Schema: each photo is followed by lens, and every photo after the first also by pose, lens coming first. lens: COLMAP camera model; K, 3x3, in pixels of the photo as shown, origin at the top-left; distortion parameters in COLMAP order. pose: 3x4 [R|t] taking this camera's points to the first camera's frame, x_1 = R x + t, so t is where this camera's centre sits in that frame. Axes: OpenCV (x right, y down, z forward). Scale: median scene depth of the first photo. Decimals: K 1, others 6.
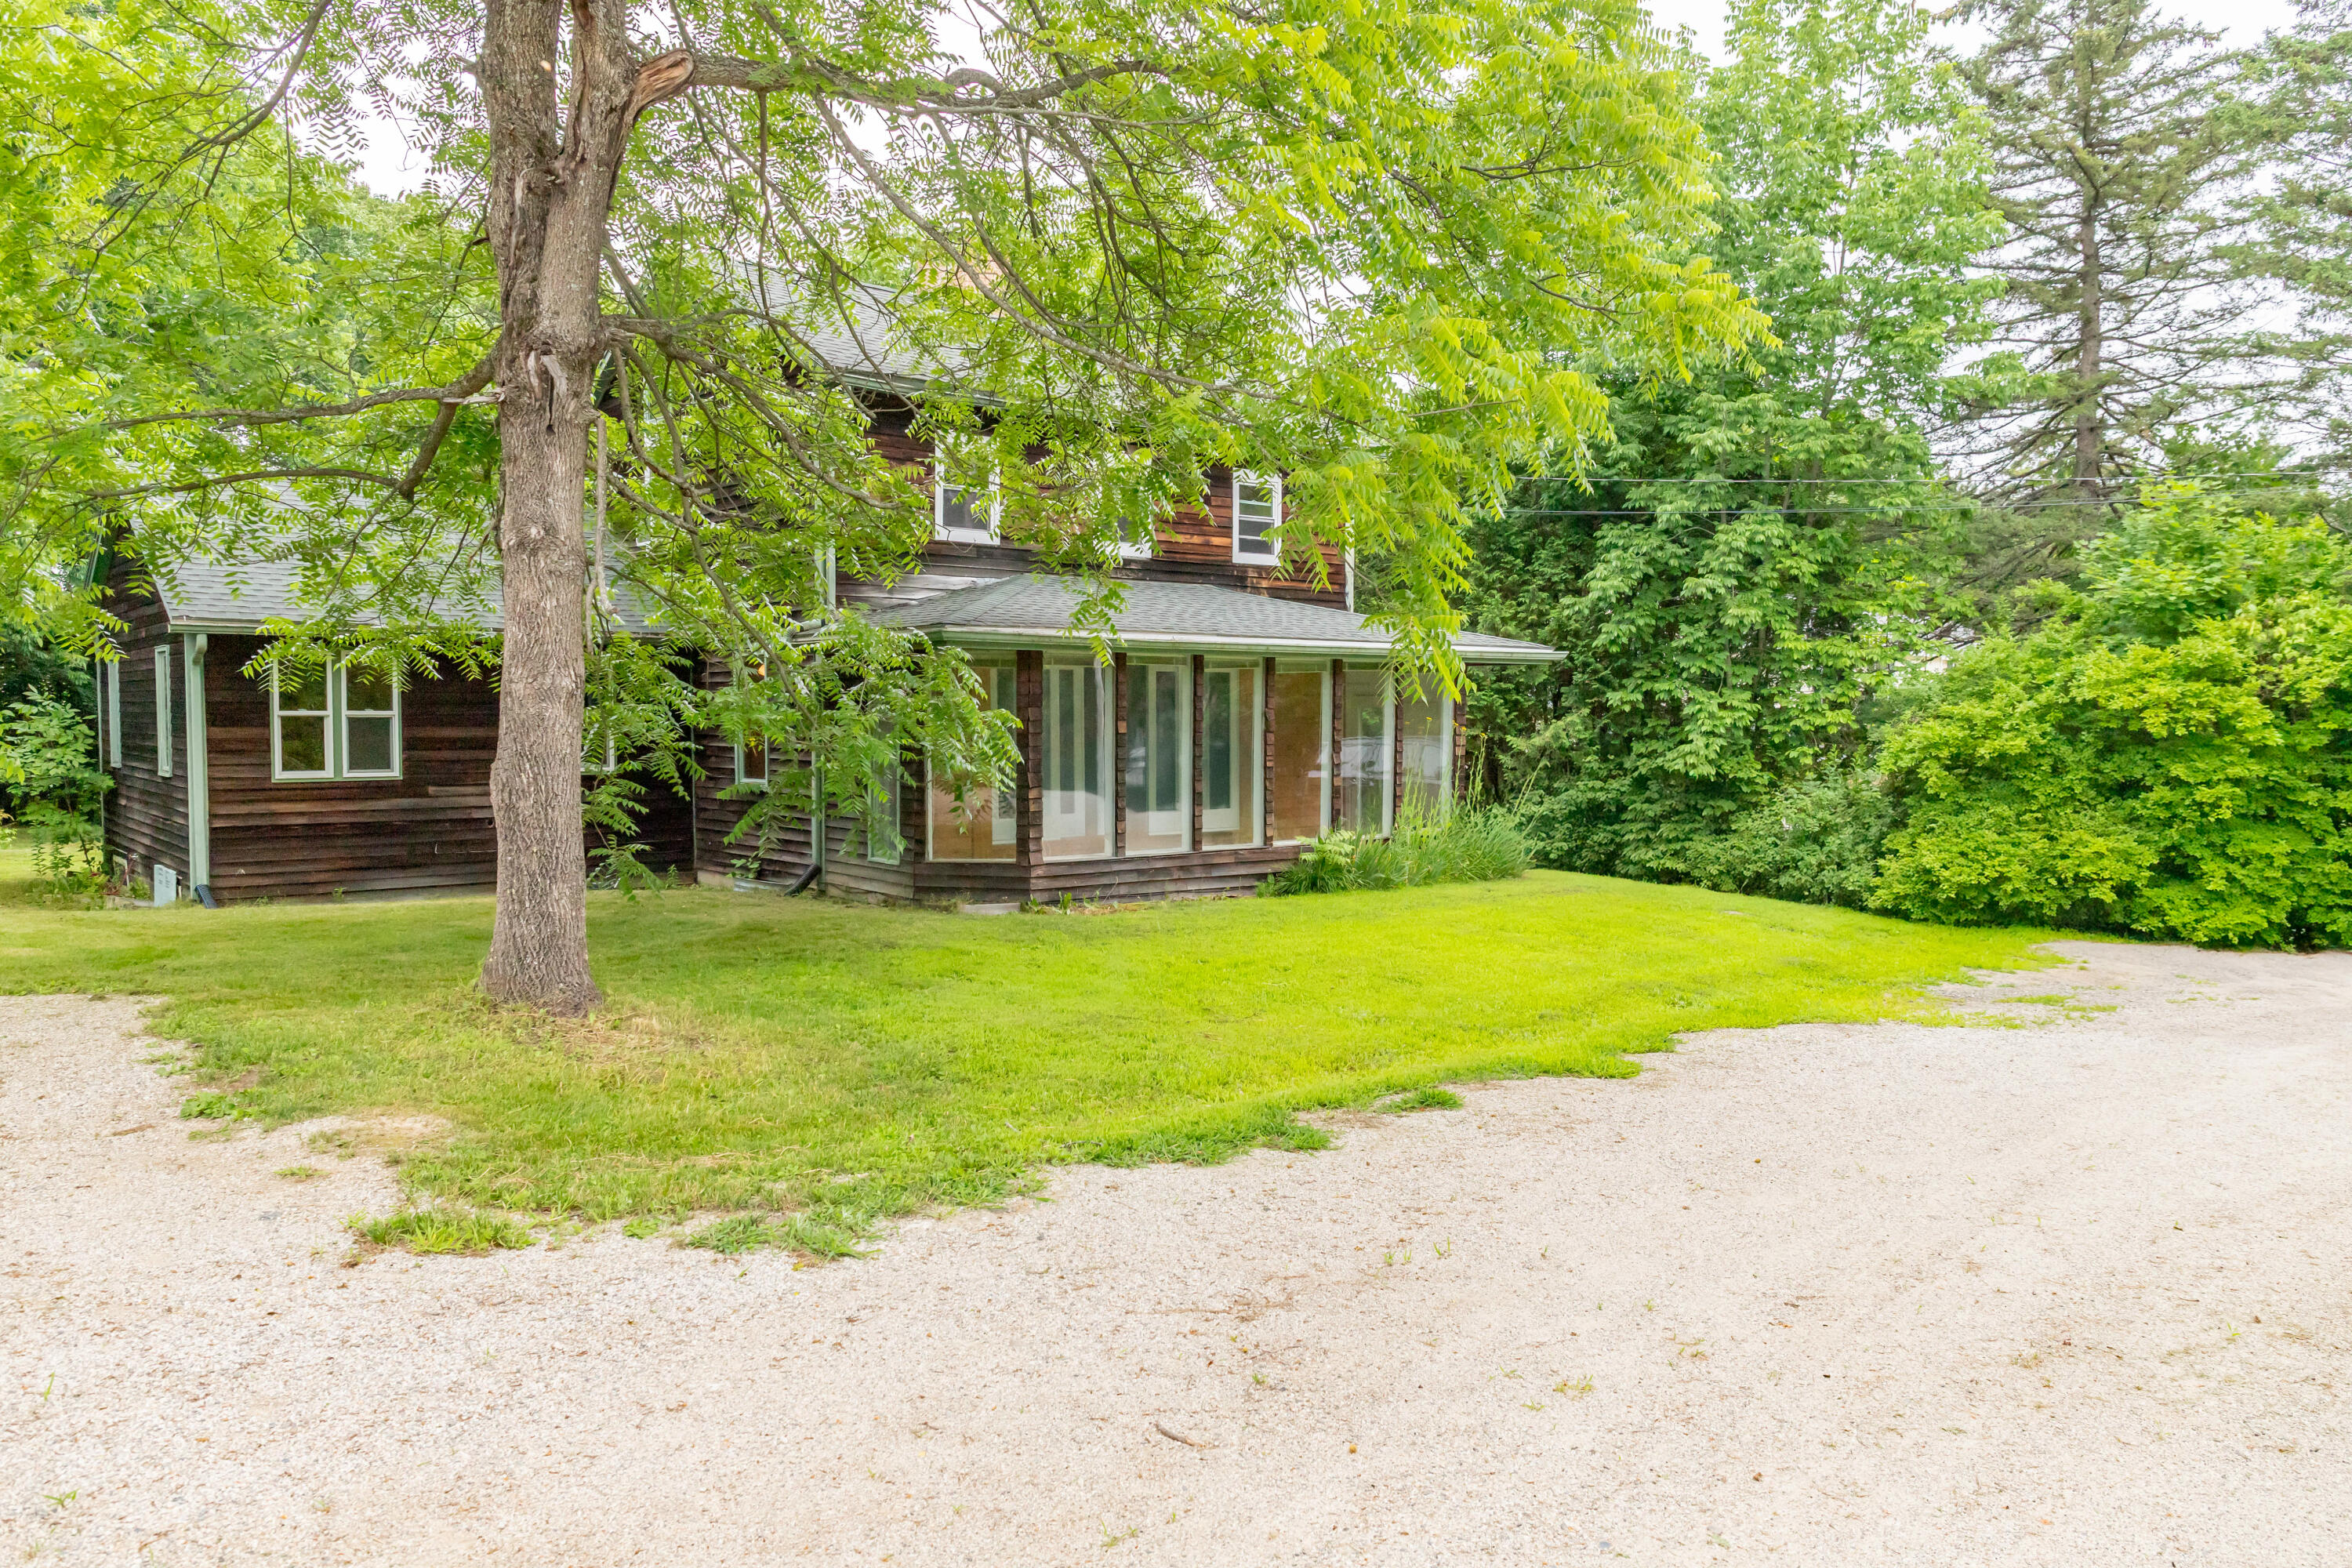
lens RADIAL K [[1643.3, 0, 1176.0], [0, 1643.3, 784.0], [0, 0, 1]] dist [-0.048793, -0.000492]
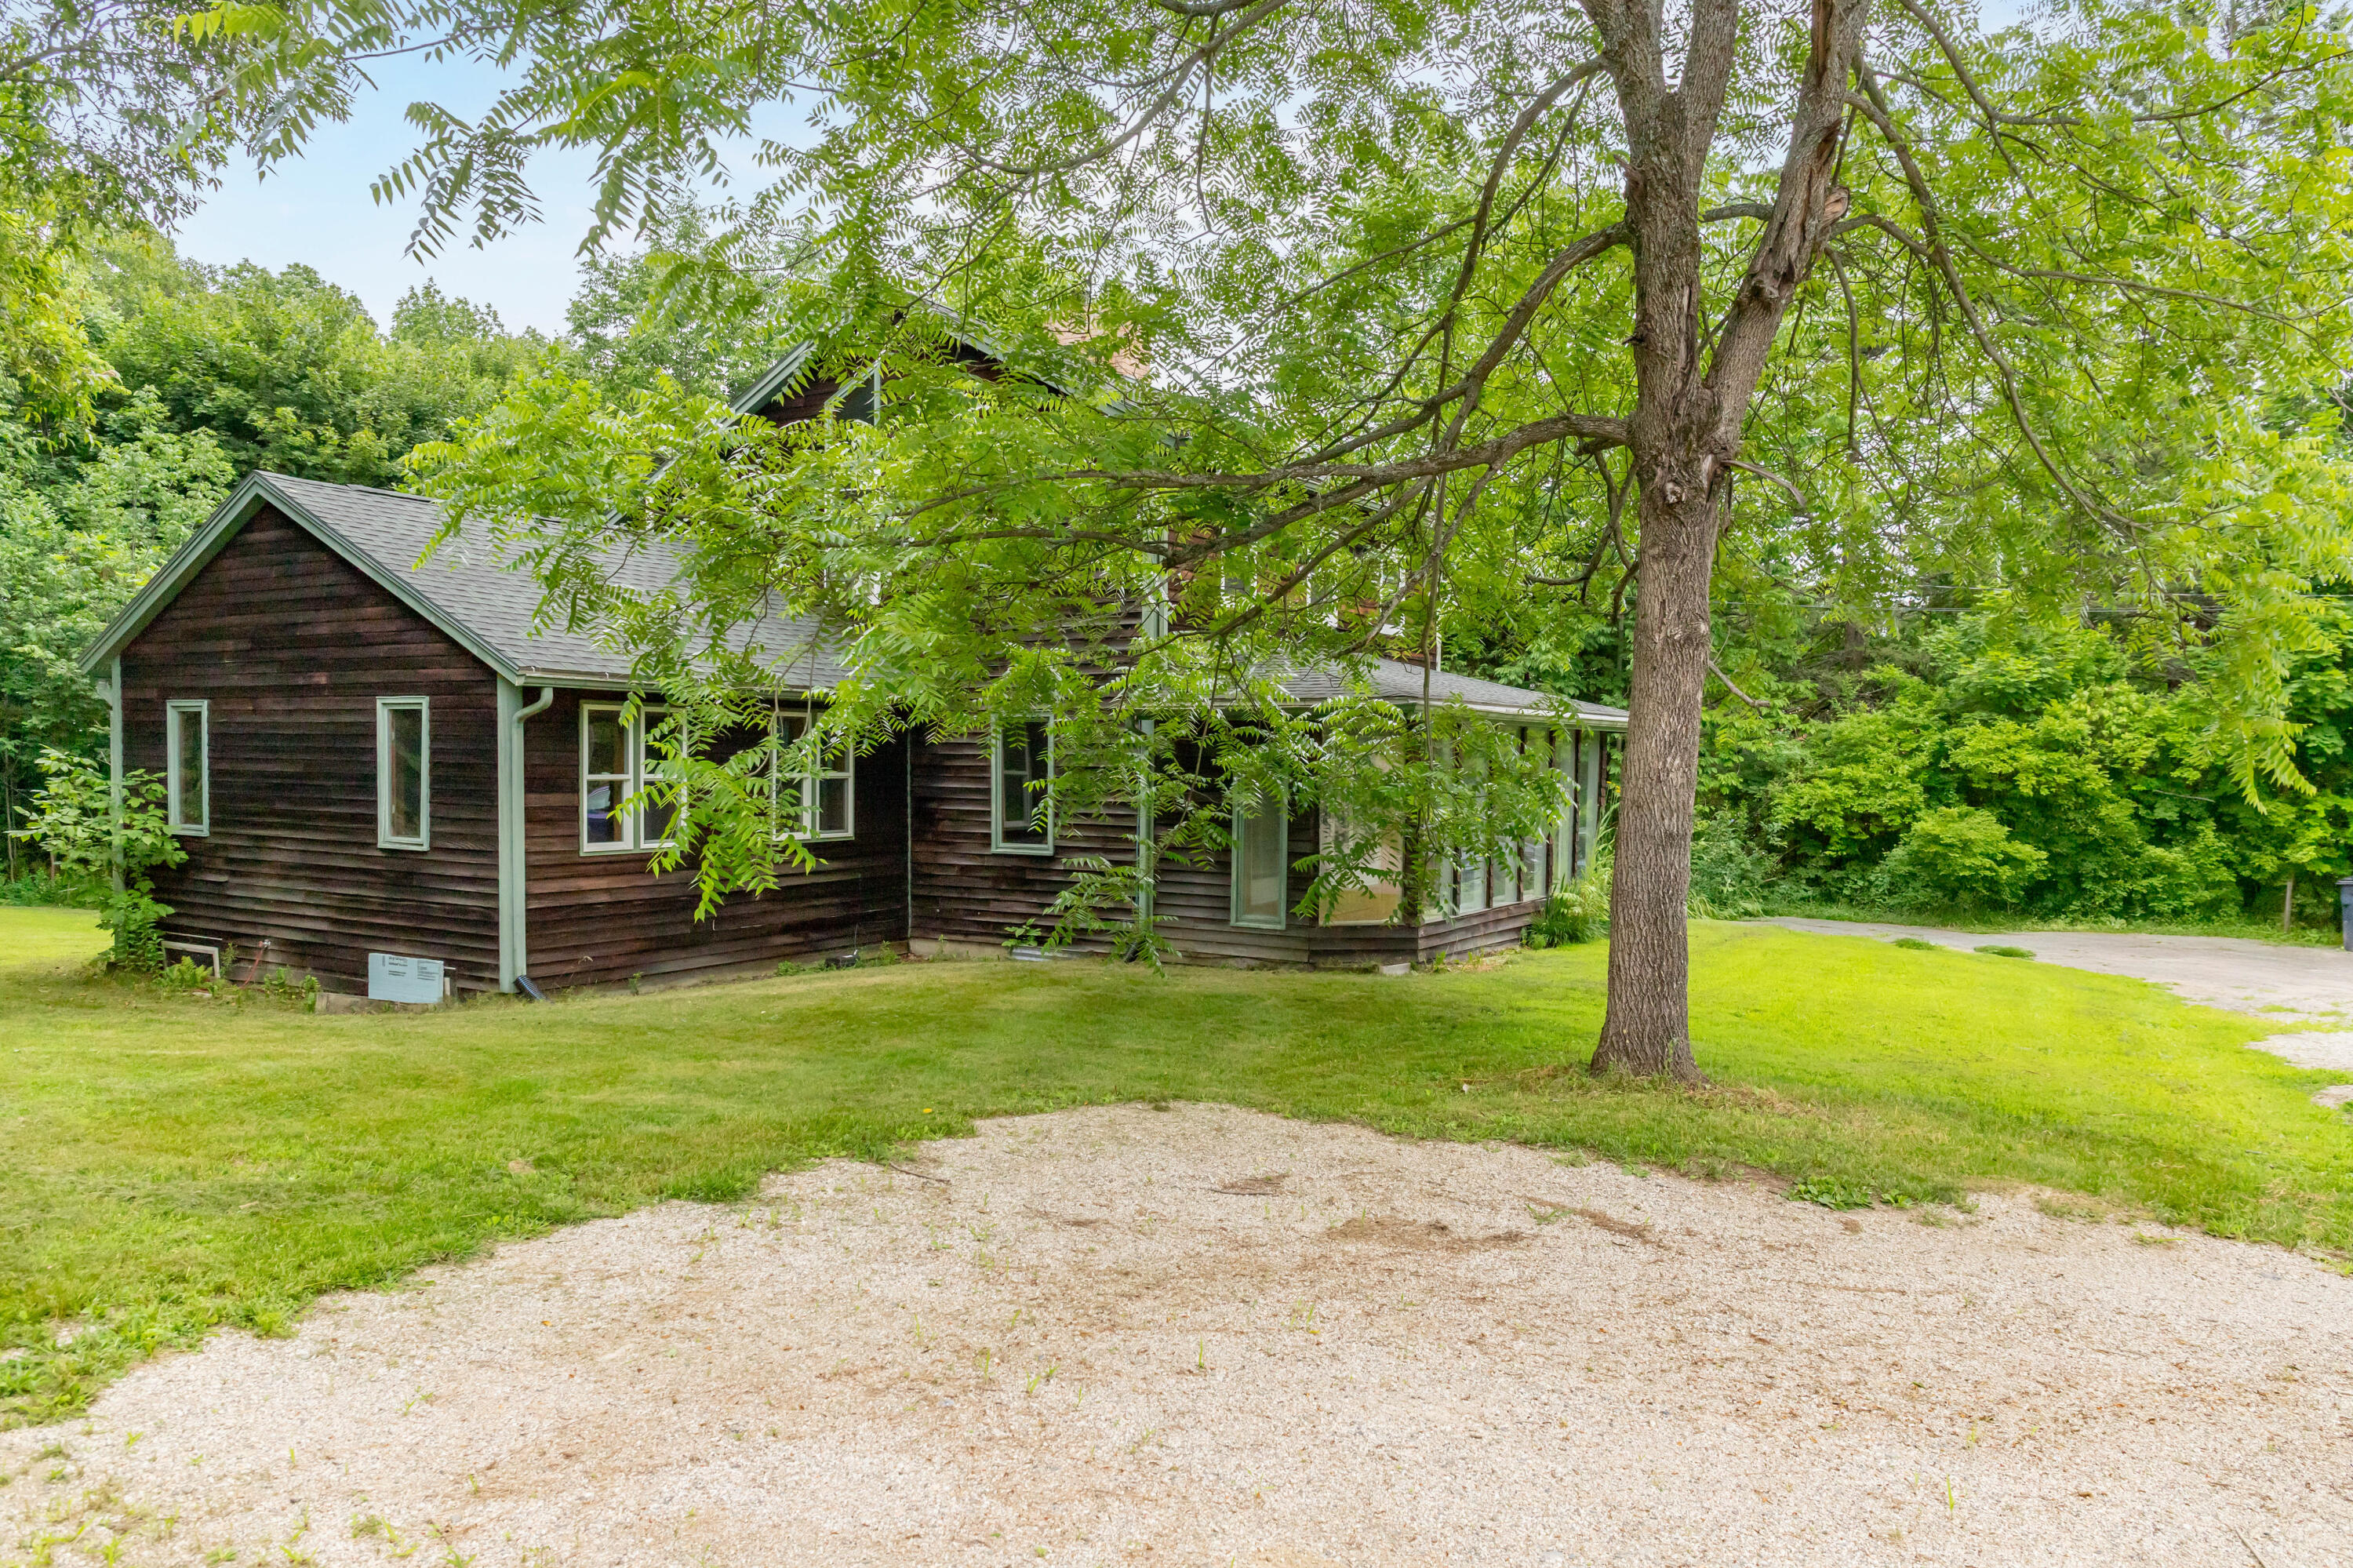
lens RADIAL K [[1608.1, 0, 1206.5], [0, 1608.1, 787.4], [0, 0, 1]] dist [-0.031450, -0.002920]
pose [[0.942632, 0.001177, 0.333833, -0.510336], [0.006490, 0.999740, -0.021850, -0.016483], [-0.333772, 0.022763, 0.942379, 0.062324]]
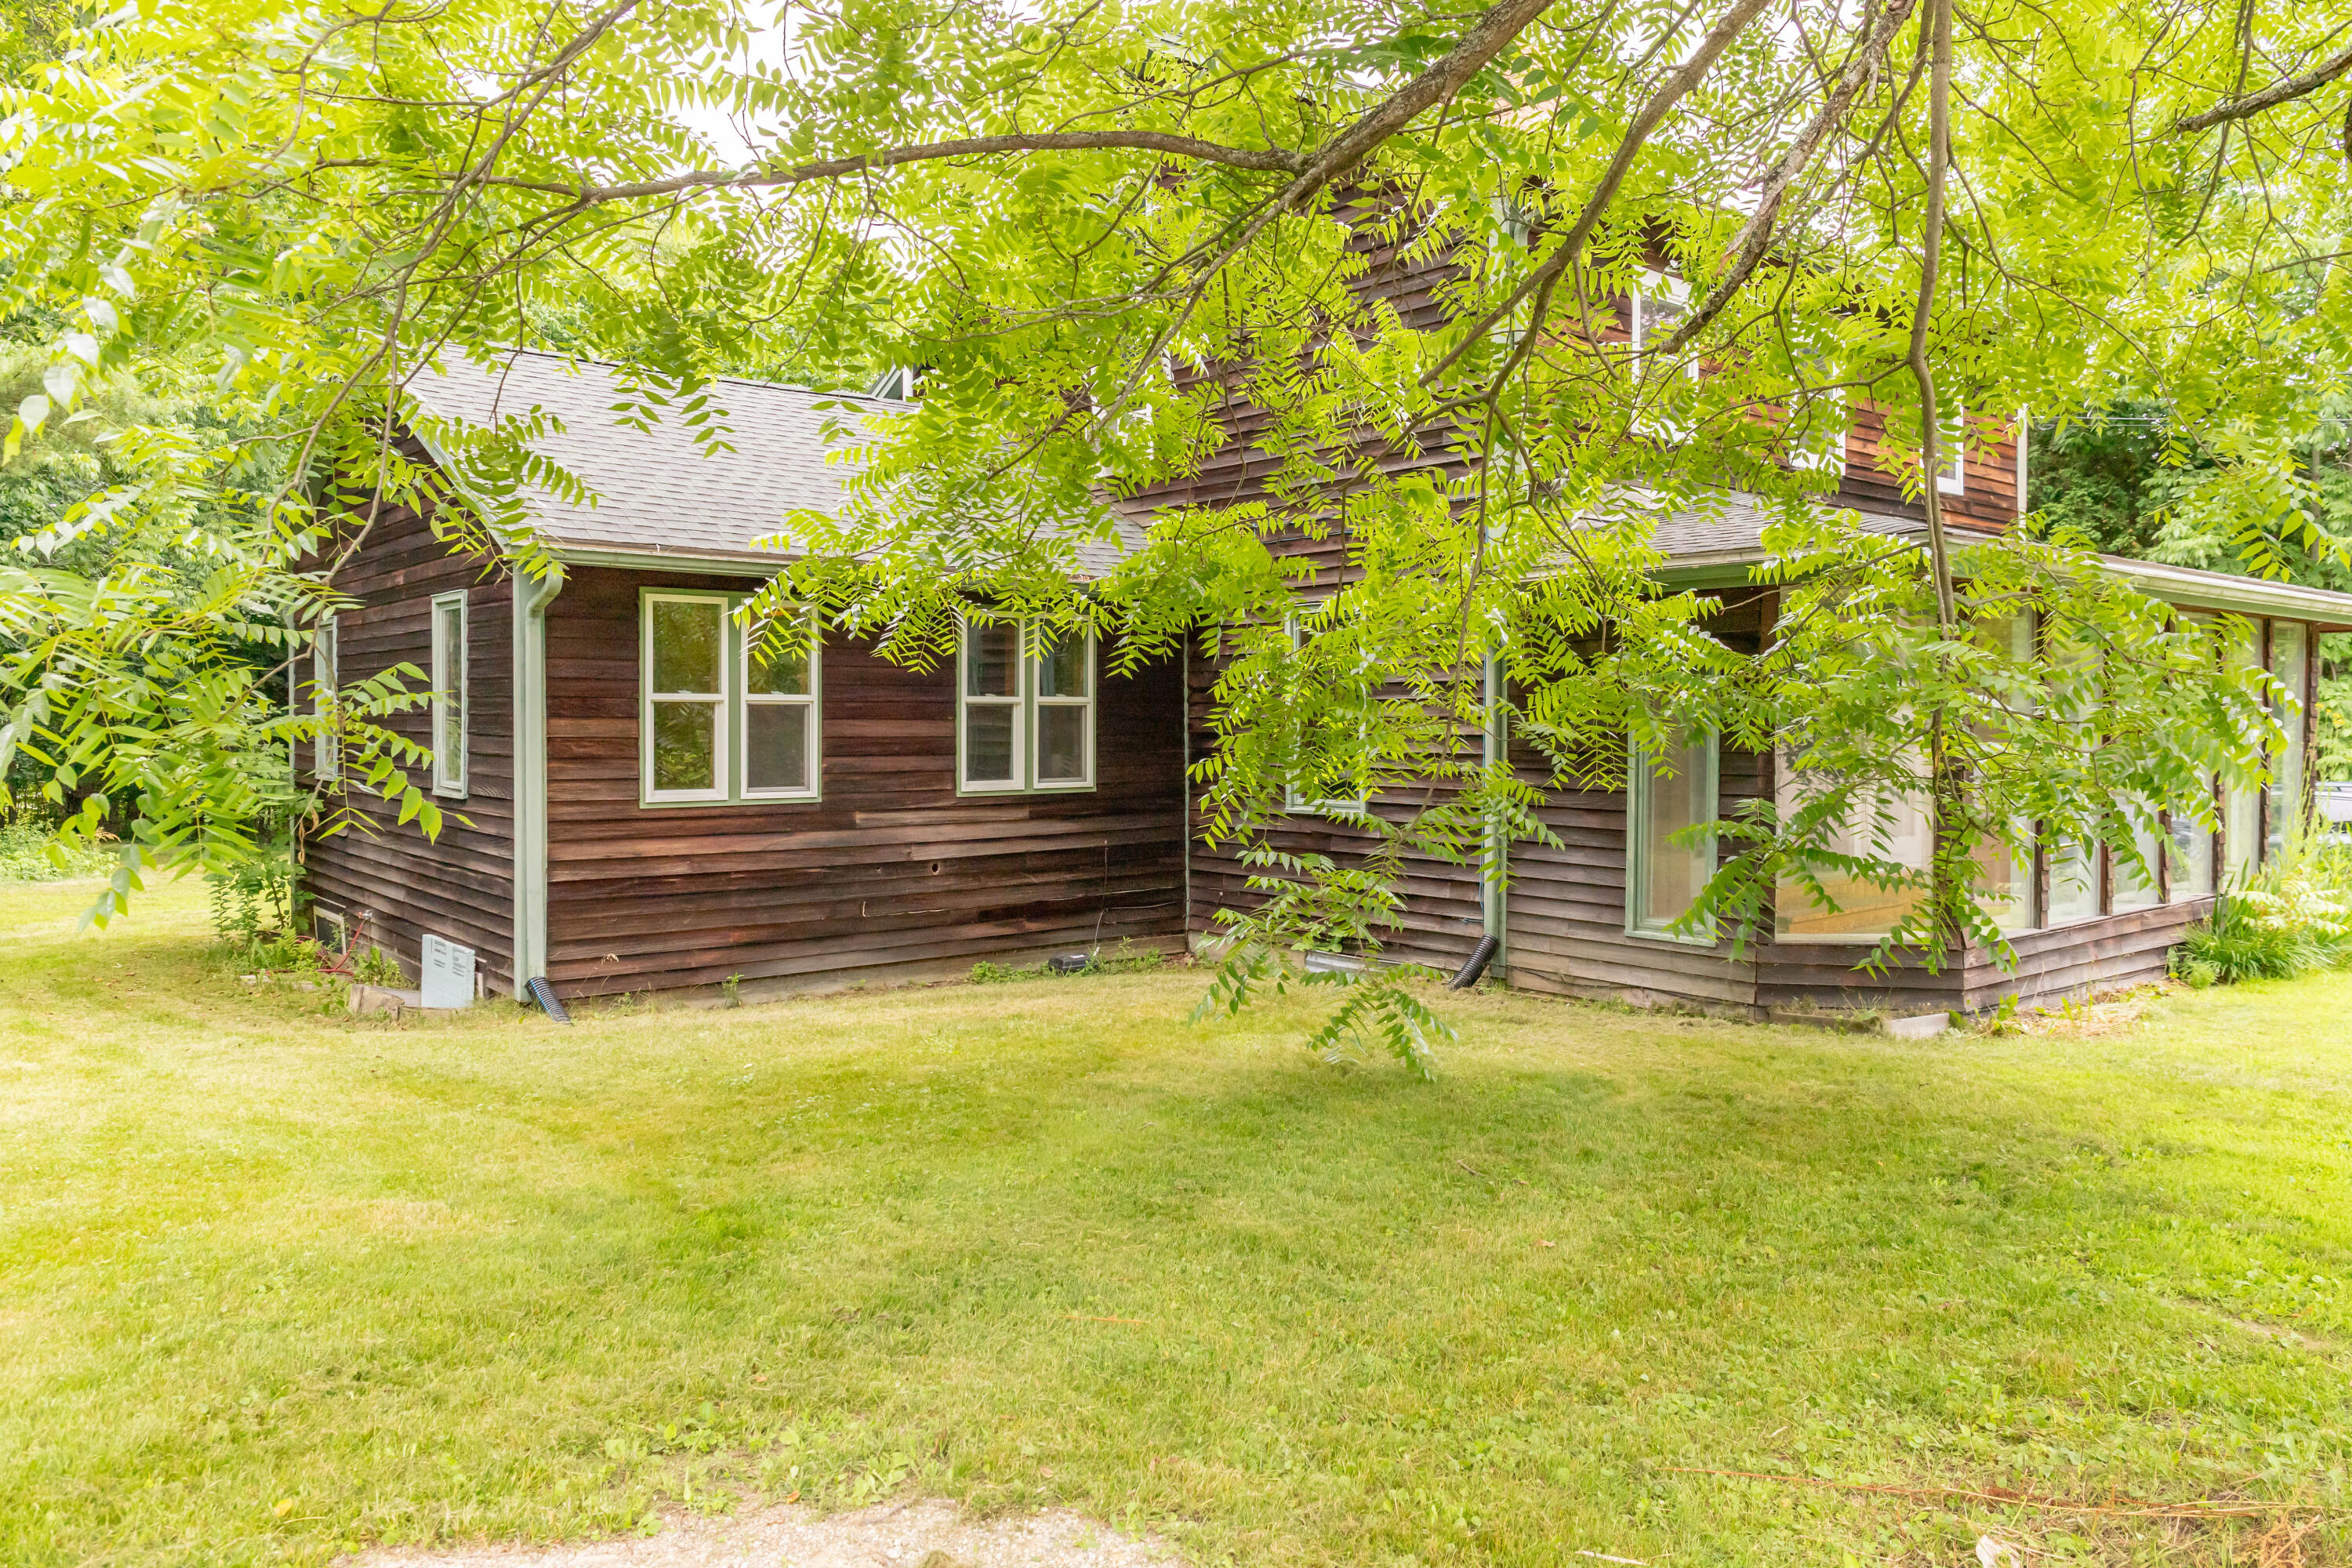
lens RADIAL K [[1625.9, 0, 1172.9], [0, 1625.9, 719.4], [0, 0, 1]] dist [-0.033043, -0.004405]
pose [[0.999843, -0.001115, -0.017658, -0.331570], [0.000370, 0.999113, -0.042102, -0.008490], [0.017689, 0.042089, 0.998957, 0.368355]]
